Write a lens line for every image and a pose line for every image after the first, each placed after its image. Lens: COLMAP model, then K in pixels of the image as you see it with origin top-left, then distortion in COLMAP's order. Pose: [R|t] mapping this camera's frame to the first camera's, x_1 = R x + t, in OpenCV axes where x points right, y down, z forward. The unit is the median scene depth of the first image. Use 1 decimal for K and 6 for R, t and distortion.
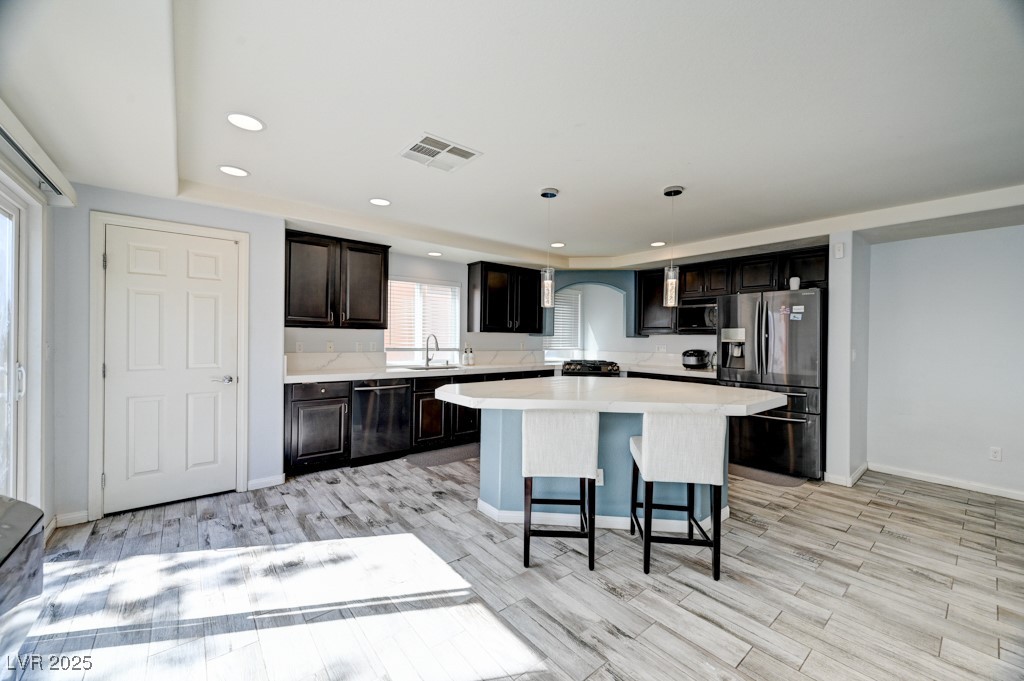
lens RADIAL K [[402.8, 0, 519.3], [0, 402.8, 339.6], [0, 0, 1]] dist [0.001875, -0.000233]
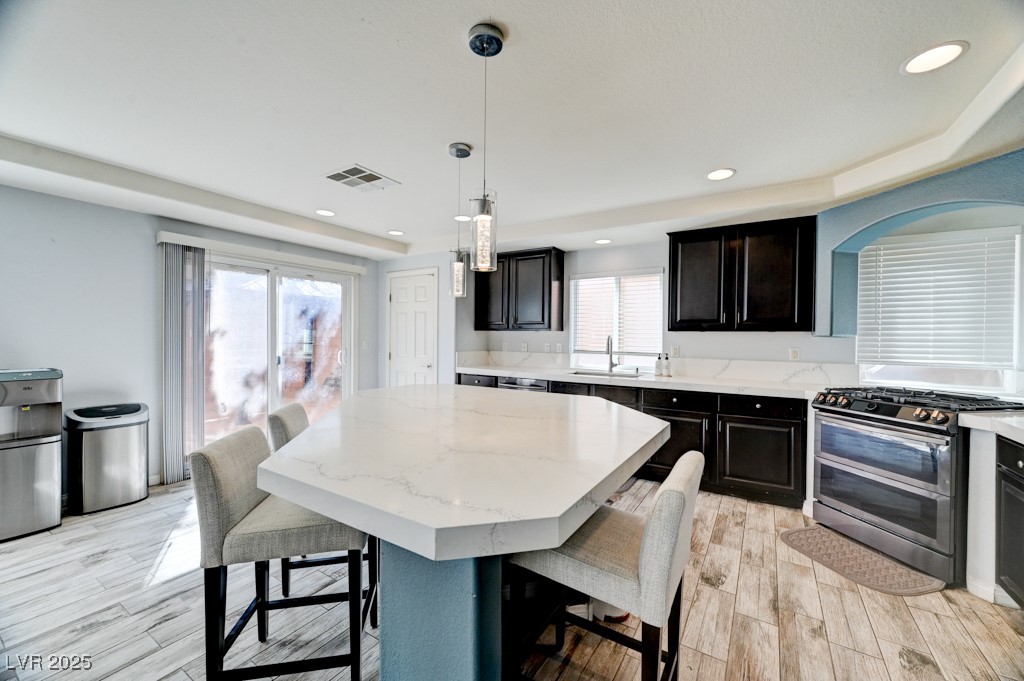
lens RADIAL K [[402.8, 0, 517.0], [0, 402.8, 340.0], [0, 0, 1]] dist [0.001875, -0.000233]
pose [[0.309487, -0.002627, -0.950900, 0.561516], [-0.011452, 0.999913, -0.006490, 0.005423], [0.950835, 0.012898, 0.309430, 0.573458]]
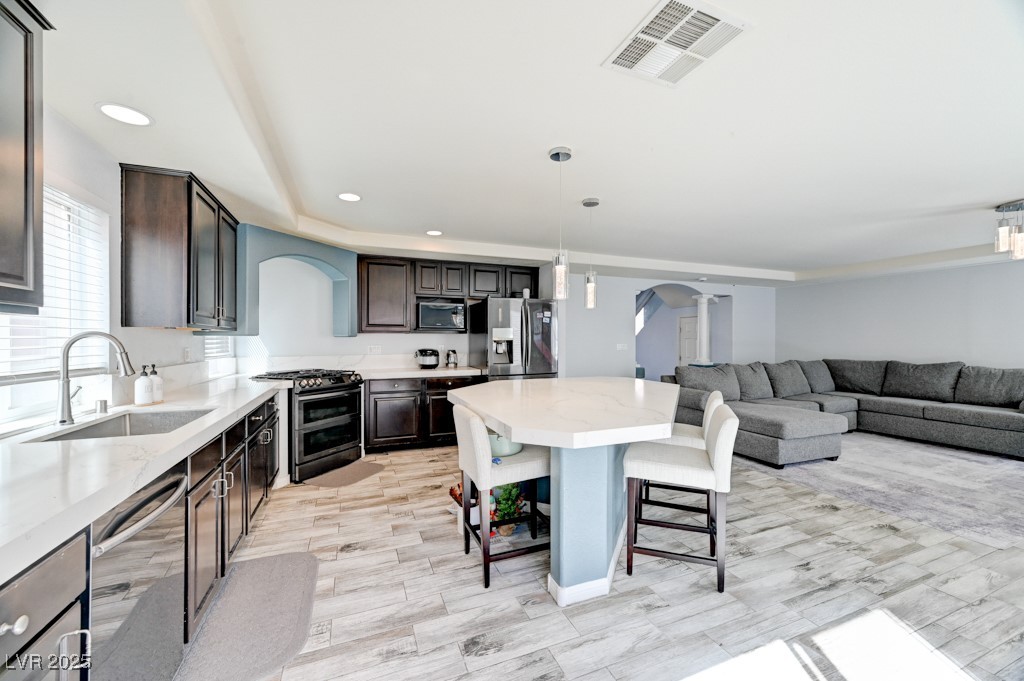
lens RADIAL K [[402.8, 0, 518.6], [0, 402.8, 337.3], [0, 0, 1]] dist [0.001875, -0.000233]
pose [[0.299554, -0.008091, 0.954045, -0.468625], [0.009214, 0.999942, 0.005587, -0.006731], [-0.954035, 0.007117, 0.299611, 0.557223]]
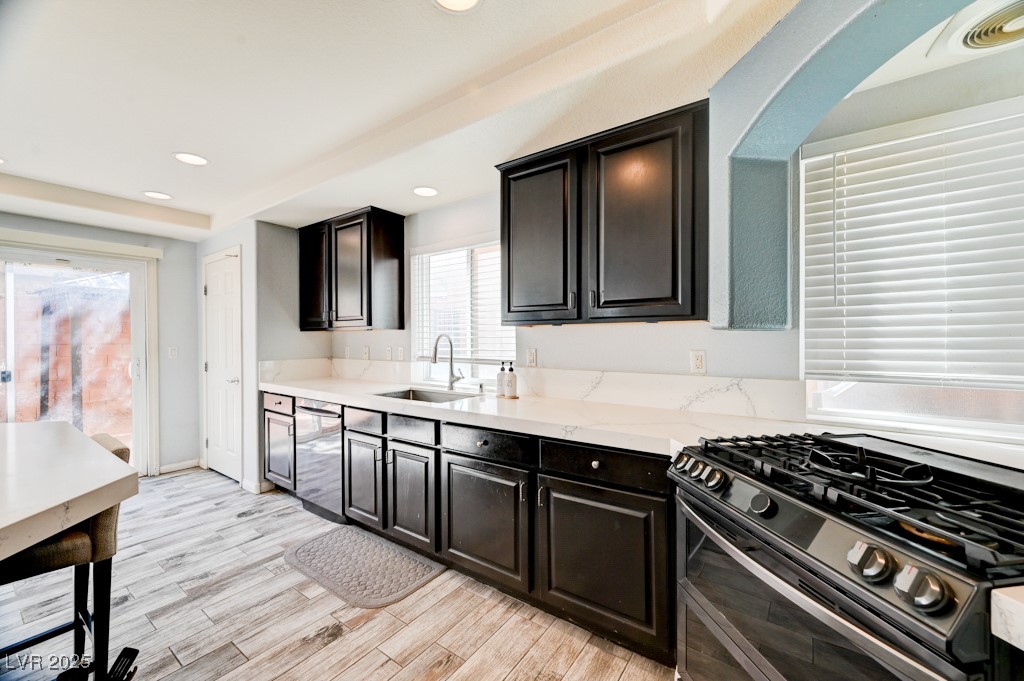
lens RADIAL K [[402.8, 0, 517.1], [0, 402.8, 341.3], [0, 0, 1]] dist [0.001875, -0.000233]
pose [[0.253419, -0.009828, -0.967307, 0.373045], [0.003101, 0.999952, -0.009347, 0.002844], [0.967352, -0.000631, 0.253438, 1.001380]]
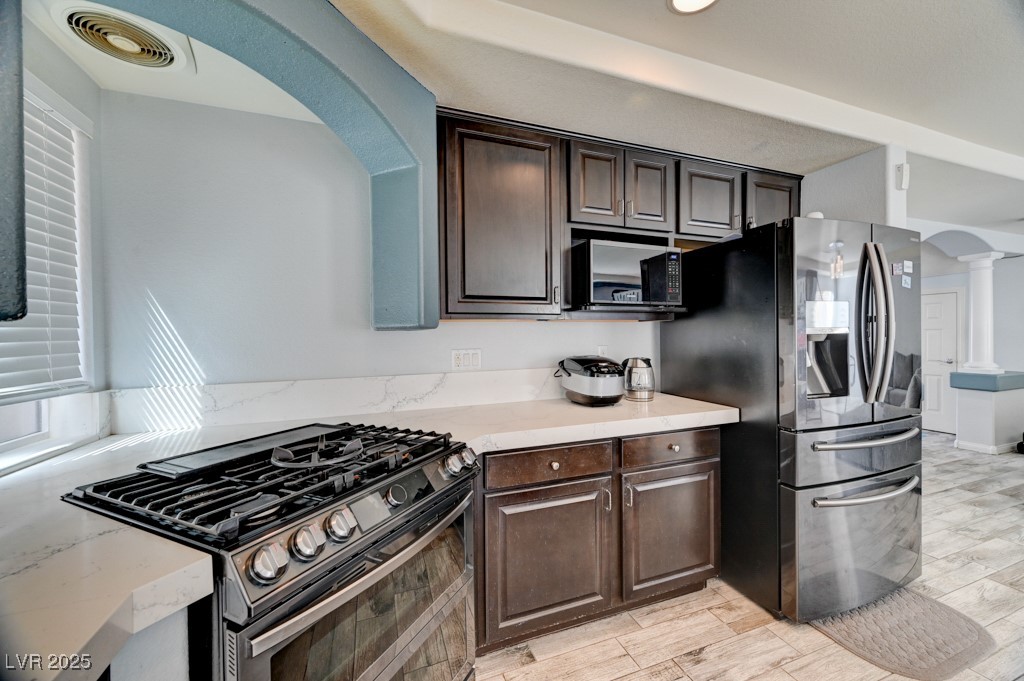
lens RADIAL K [[402.8, 0, 517.6], [0, 402.8, 339.4], [0, 0, 1]] dist [0.001875, -0.000233]
pose [[0.329178, -0.026392, 0.943899, 0.032414], [0.019606, 0.999585, 0.021112, -0.002795], [-0.944064, 0.011557, 0.329559, 1.042363]]
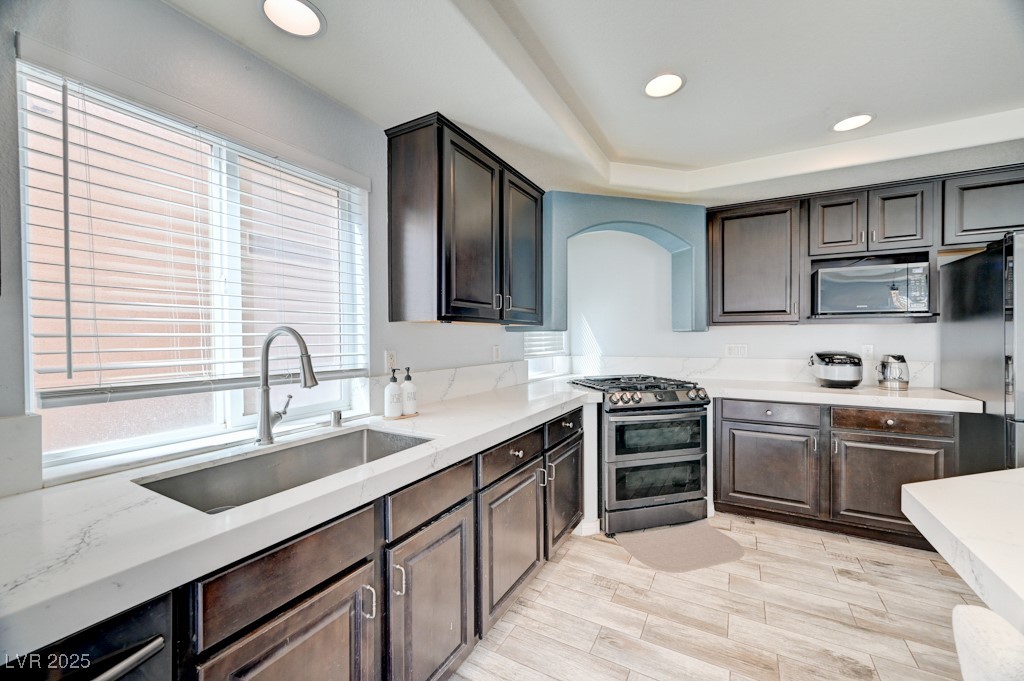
lens RADIAL K [[402.8, 0, 516.0], [0, 402.8, 339.7], [0, 0, 1]] dist [0.001875, -0.000233]
pose [[0.933131, -0.020280, 0.358964, -0.176981], [0.018302, 0.999793, 0.008908, -0.004068], [-0.359071, -0.001743, 0.933309, 0.721042]]
